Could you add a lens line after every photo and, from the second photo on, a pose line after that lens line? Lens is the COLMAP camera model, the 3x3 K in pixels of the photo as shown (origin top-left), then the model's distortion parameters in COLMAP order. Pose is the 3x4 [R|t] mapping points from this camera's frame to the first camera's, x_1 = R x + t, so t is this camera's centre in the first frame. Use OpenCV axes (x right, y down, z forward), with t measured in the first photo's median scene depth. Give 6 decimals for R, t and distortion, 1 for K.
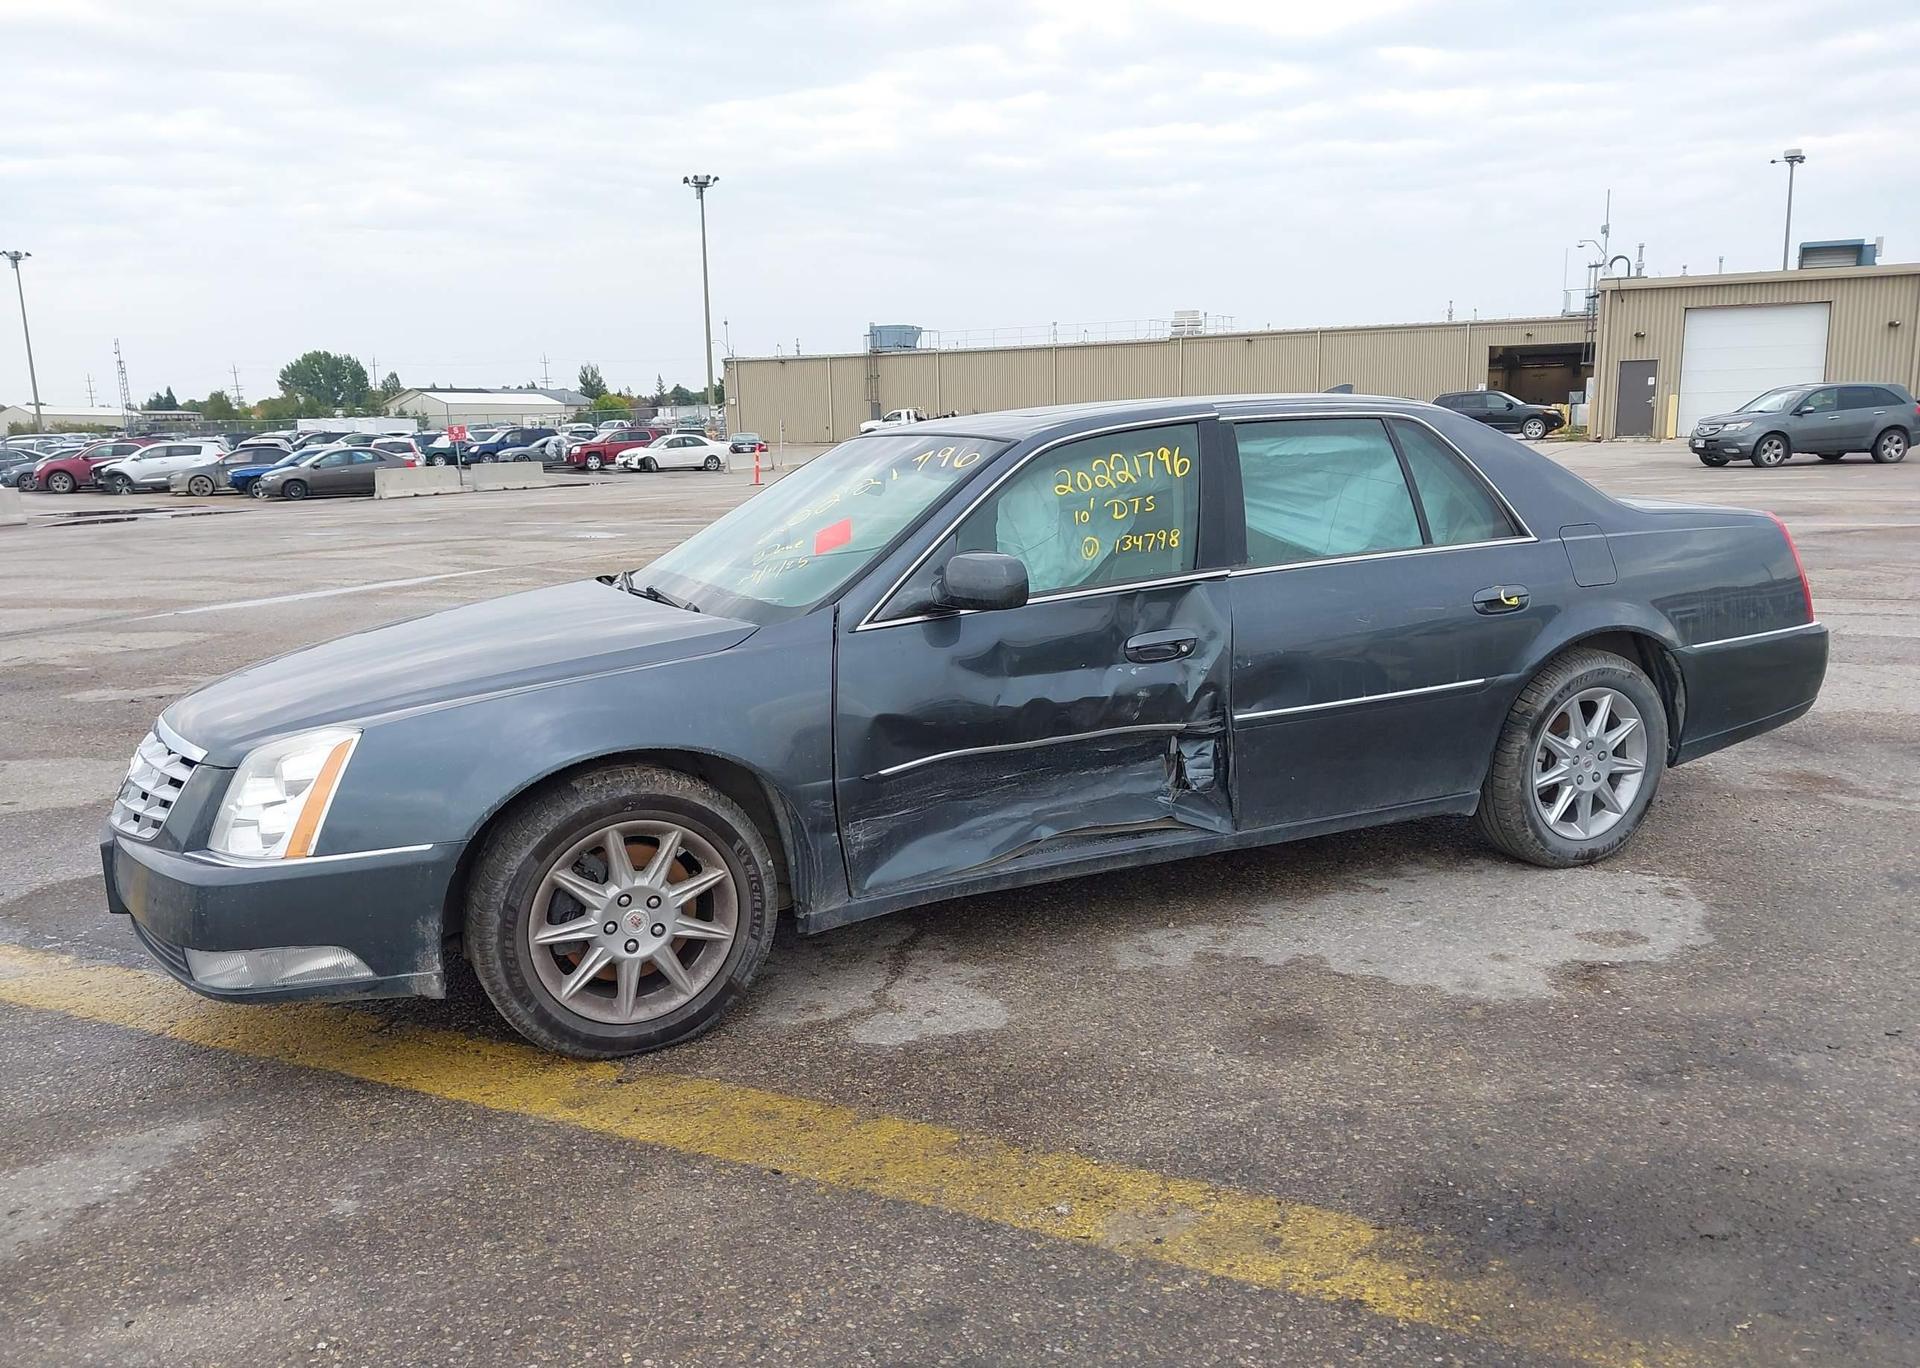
lens RADIAL K [[1529.8, 0, 960.2], [0, 1529.8, 681.4], [0, 0, 1]] dist [0.033324, -0.039897]
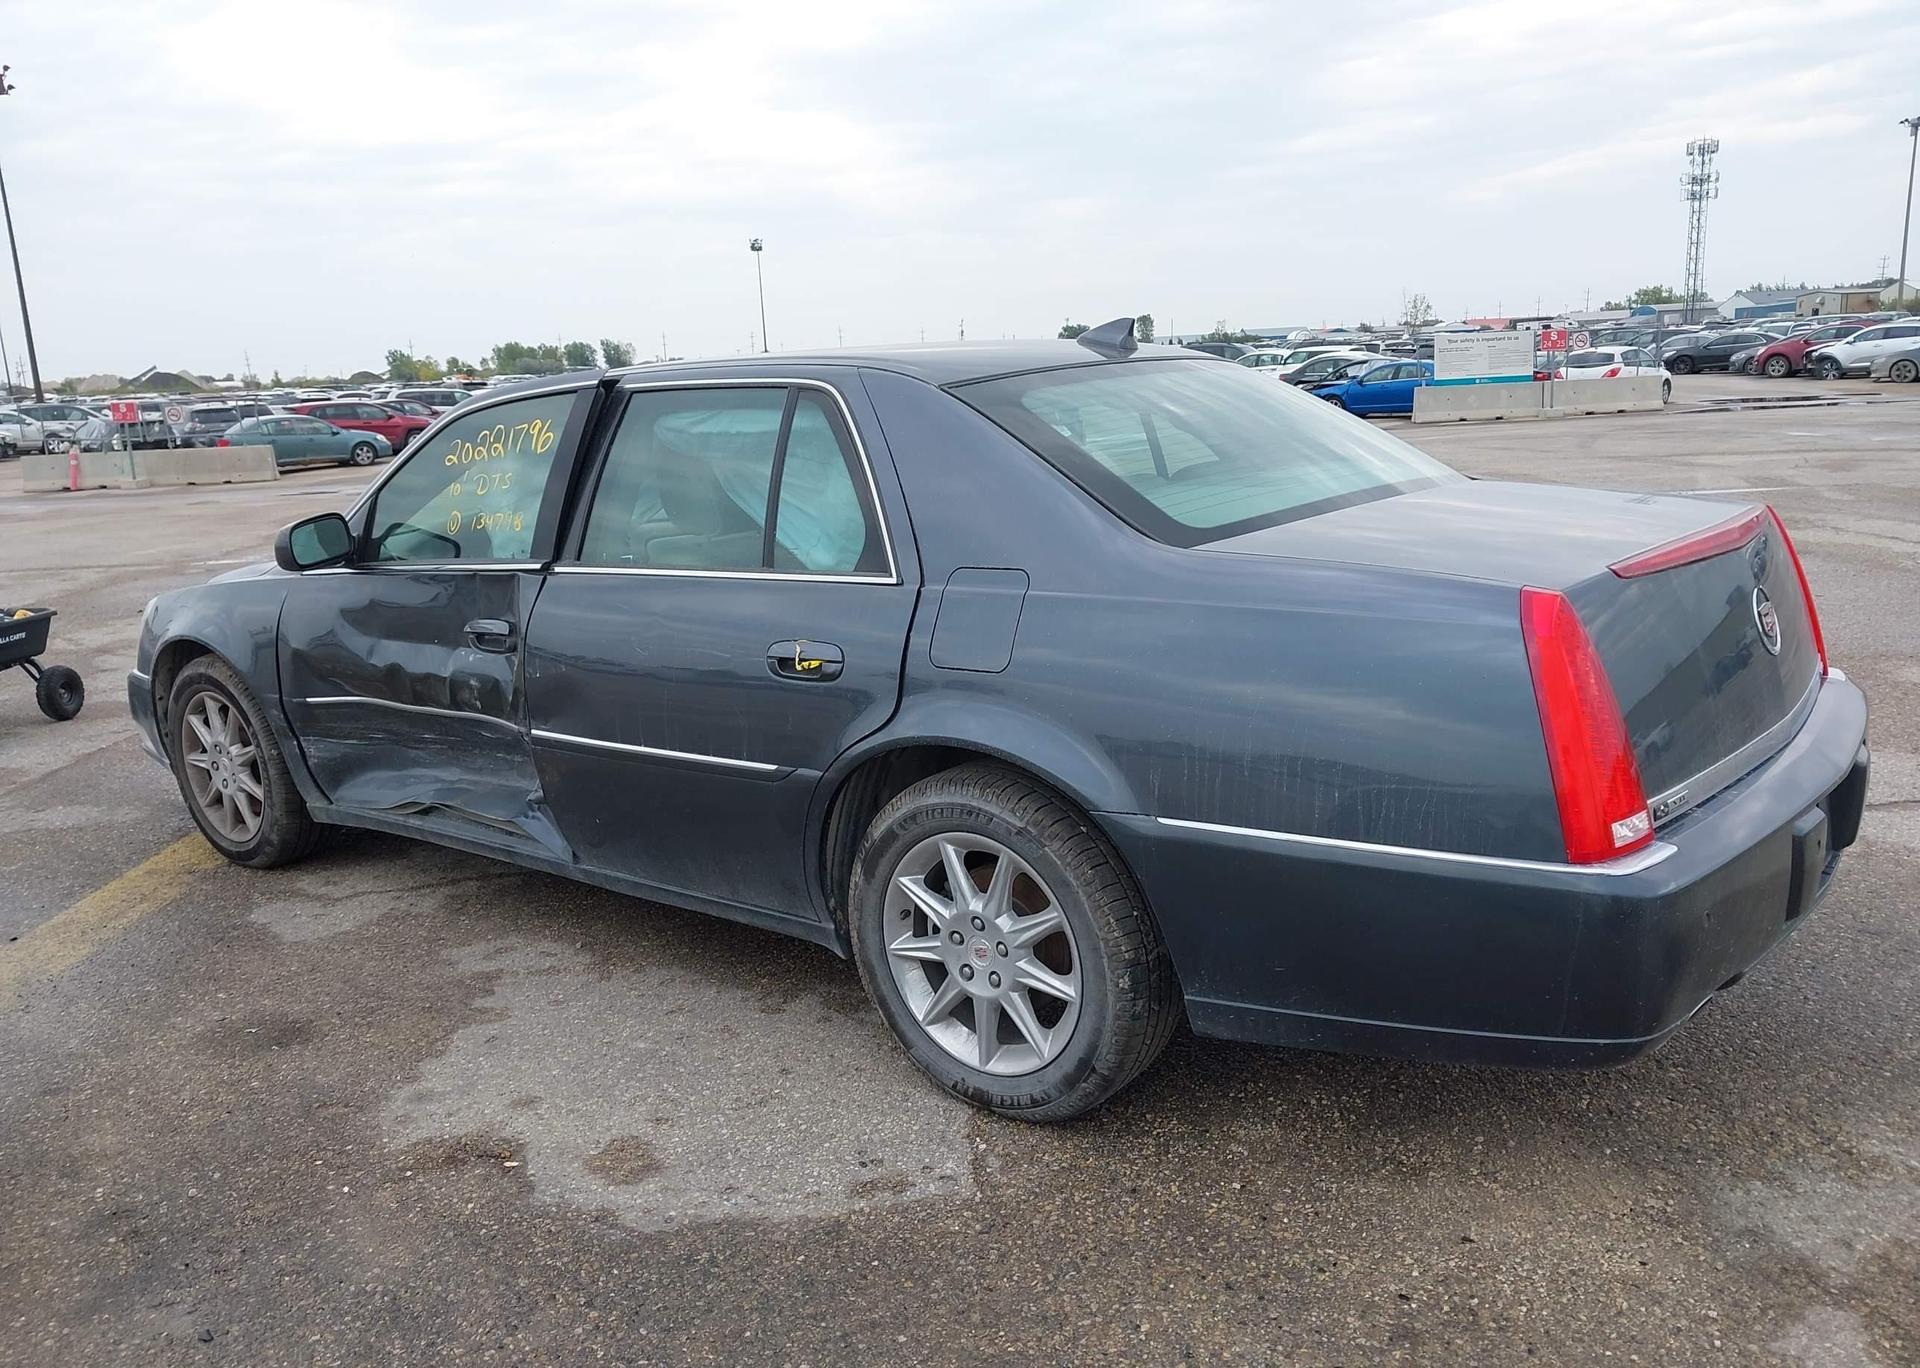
lens RADIAL K [[1529.8, 0, 955.2], [0, 1529.8, 688.7], [0, 0, 1]] dist [0.033324, -0.039897]
pose [[0.439847, 0.188923, -0.877976, 1.002375], [-0.115410, 0.981408, 0.153361, -0.155975], [0.890626, 0.033872, 0.453473, 0.768228]]
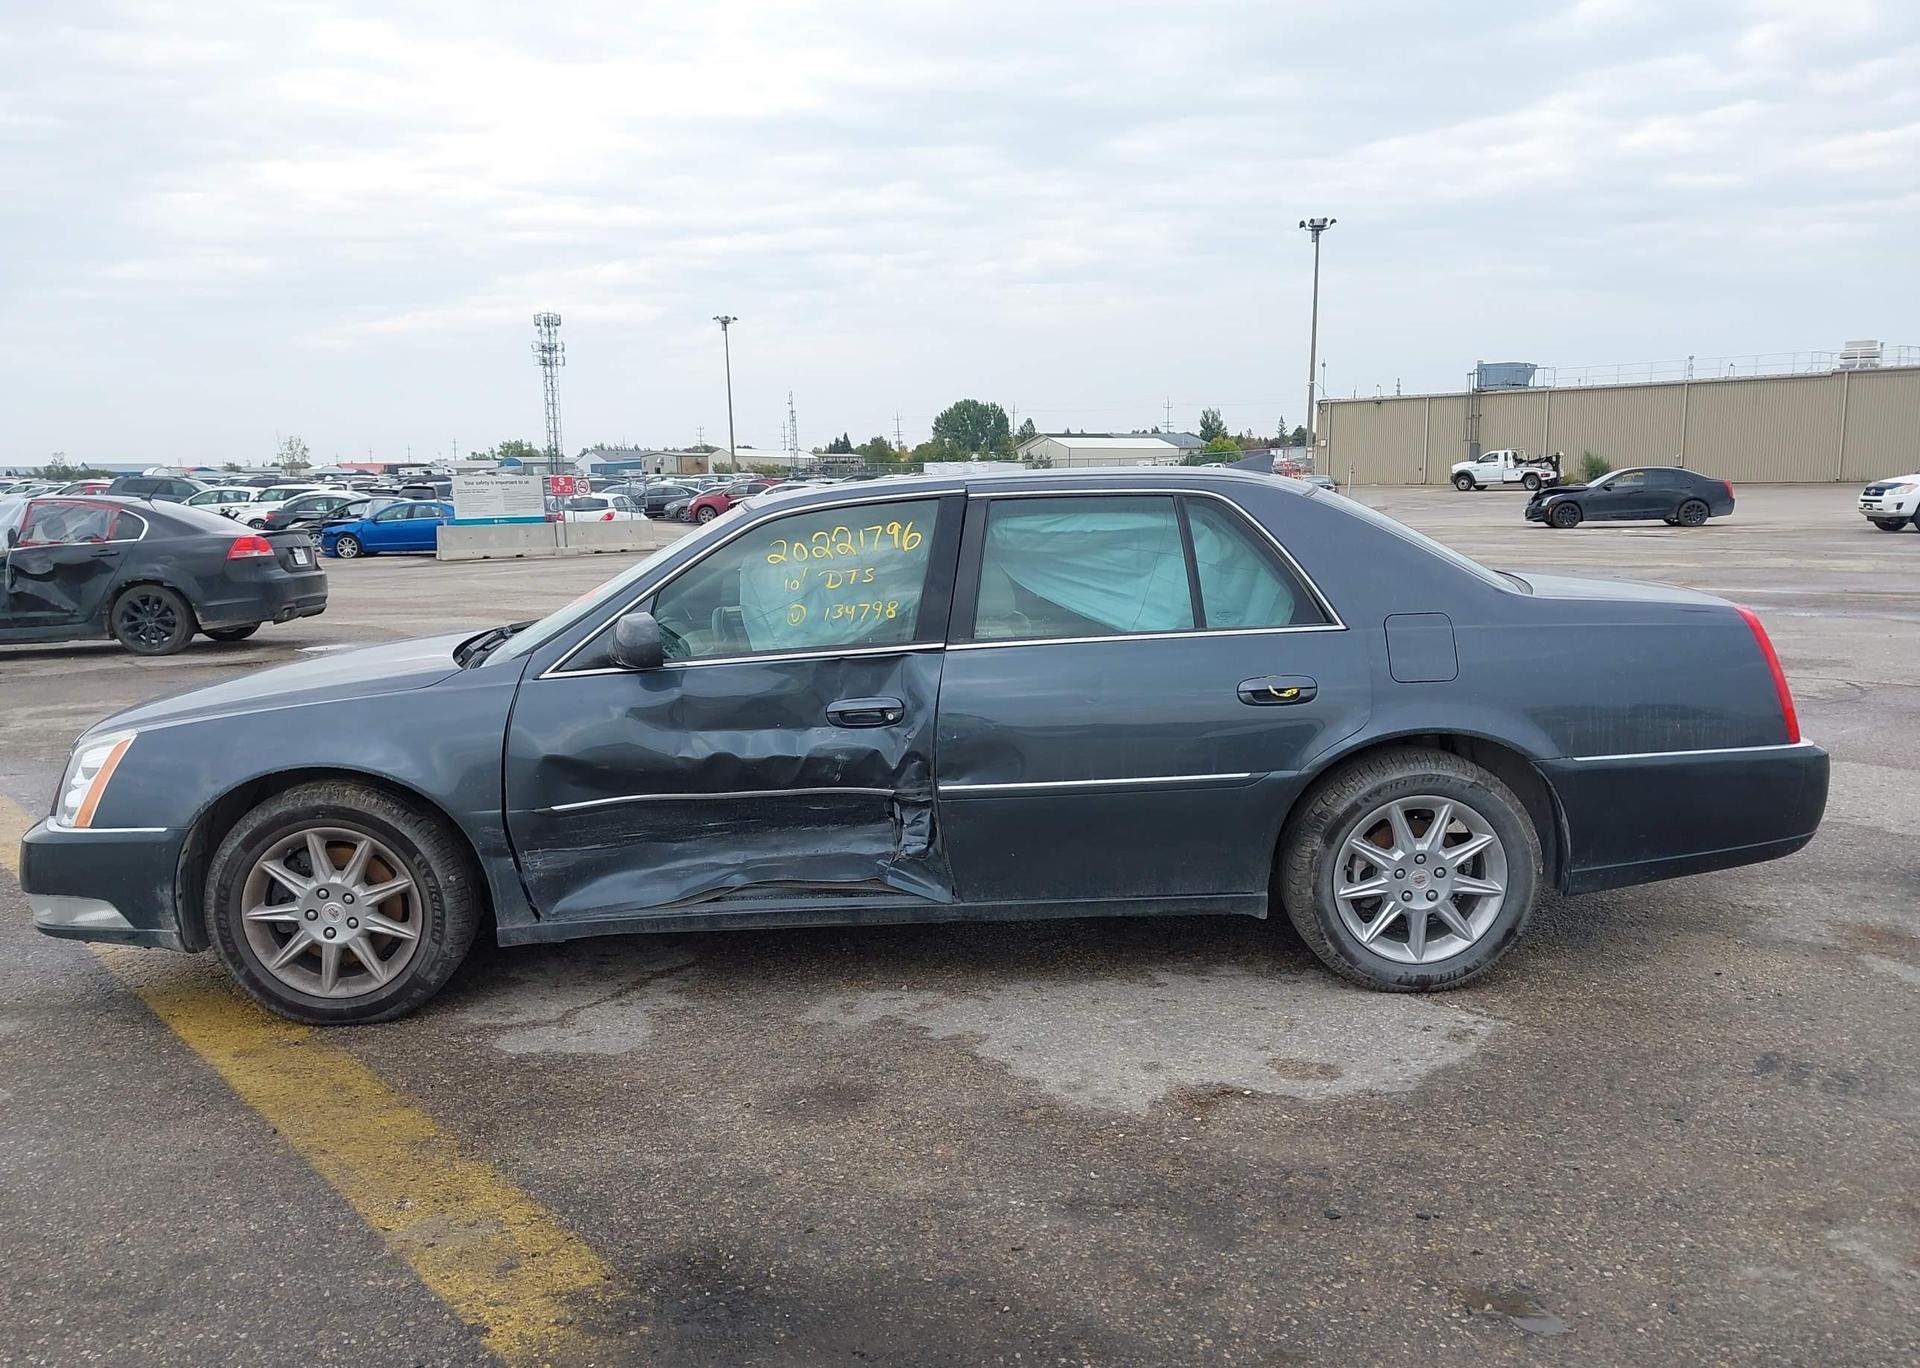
lens RADIAL K [[1529.8, 0, 949.4], [0, 1529.8, 676.0], [0, 0, 1]] dist [0.033324, -0.039897]
pose [[0.917609, 0.061116, -0.392758, 0.543919], [-0.072676, 0.997248, -0.014616, -0.034454], [0.390784, 0.041956, 0.919526, 0.068711]]
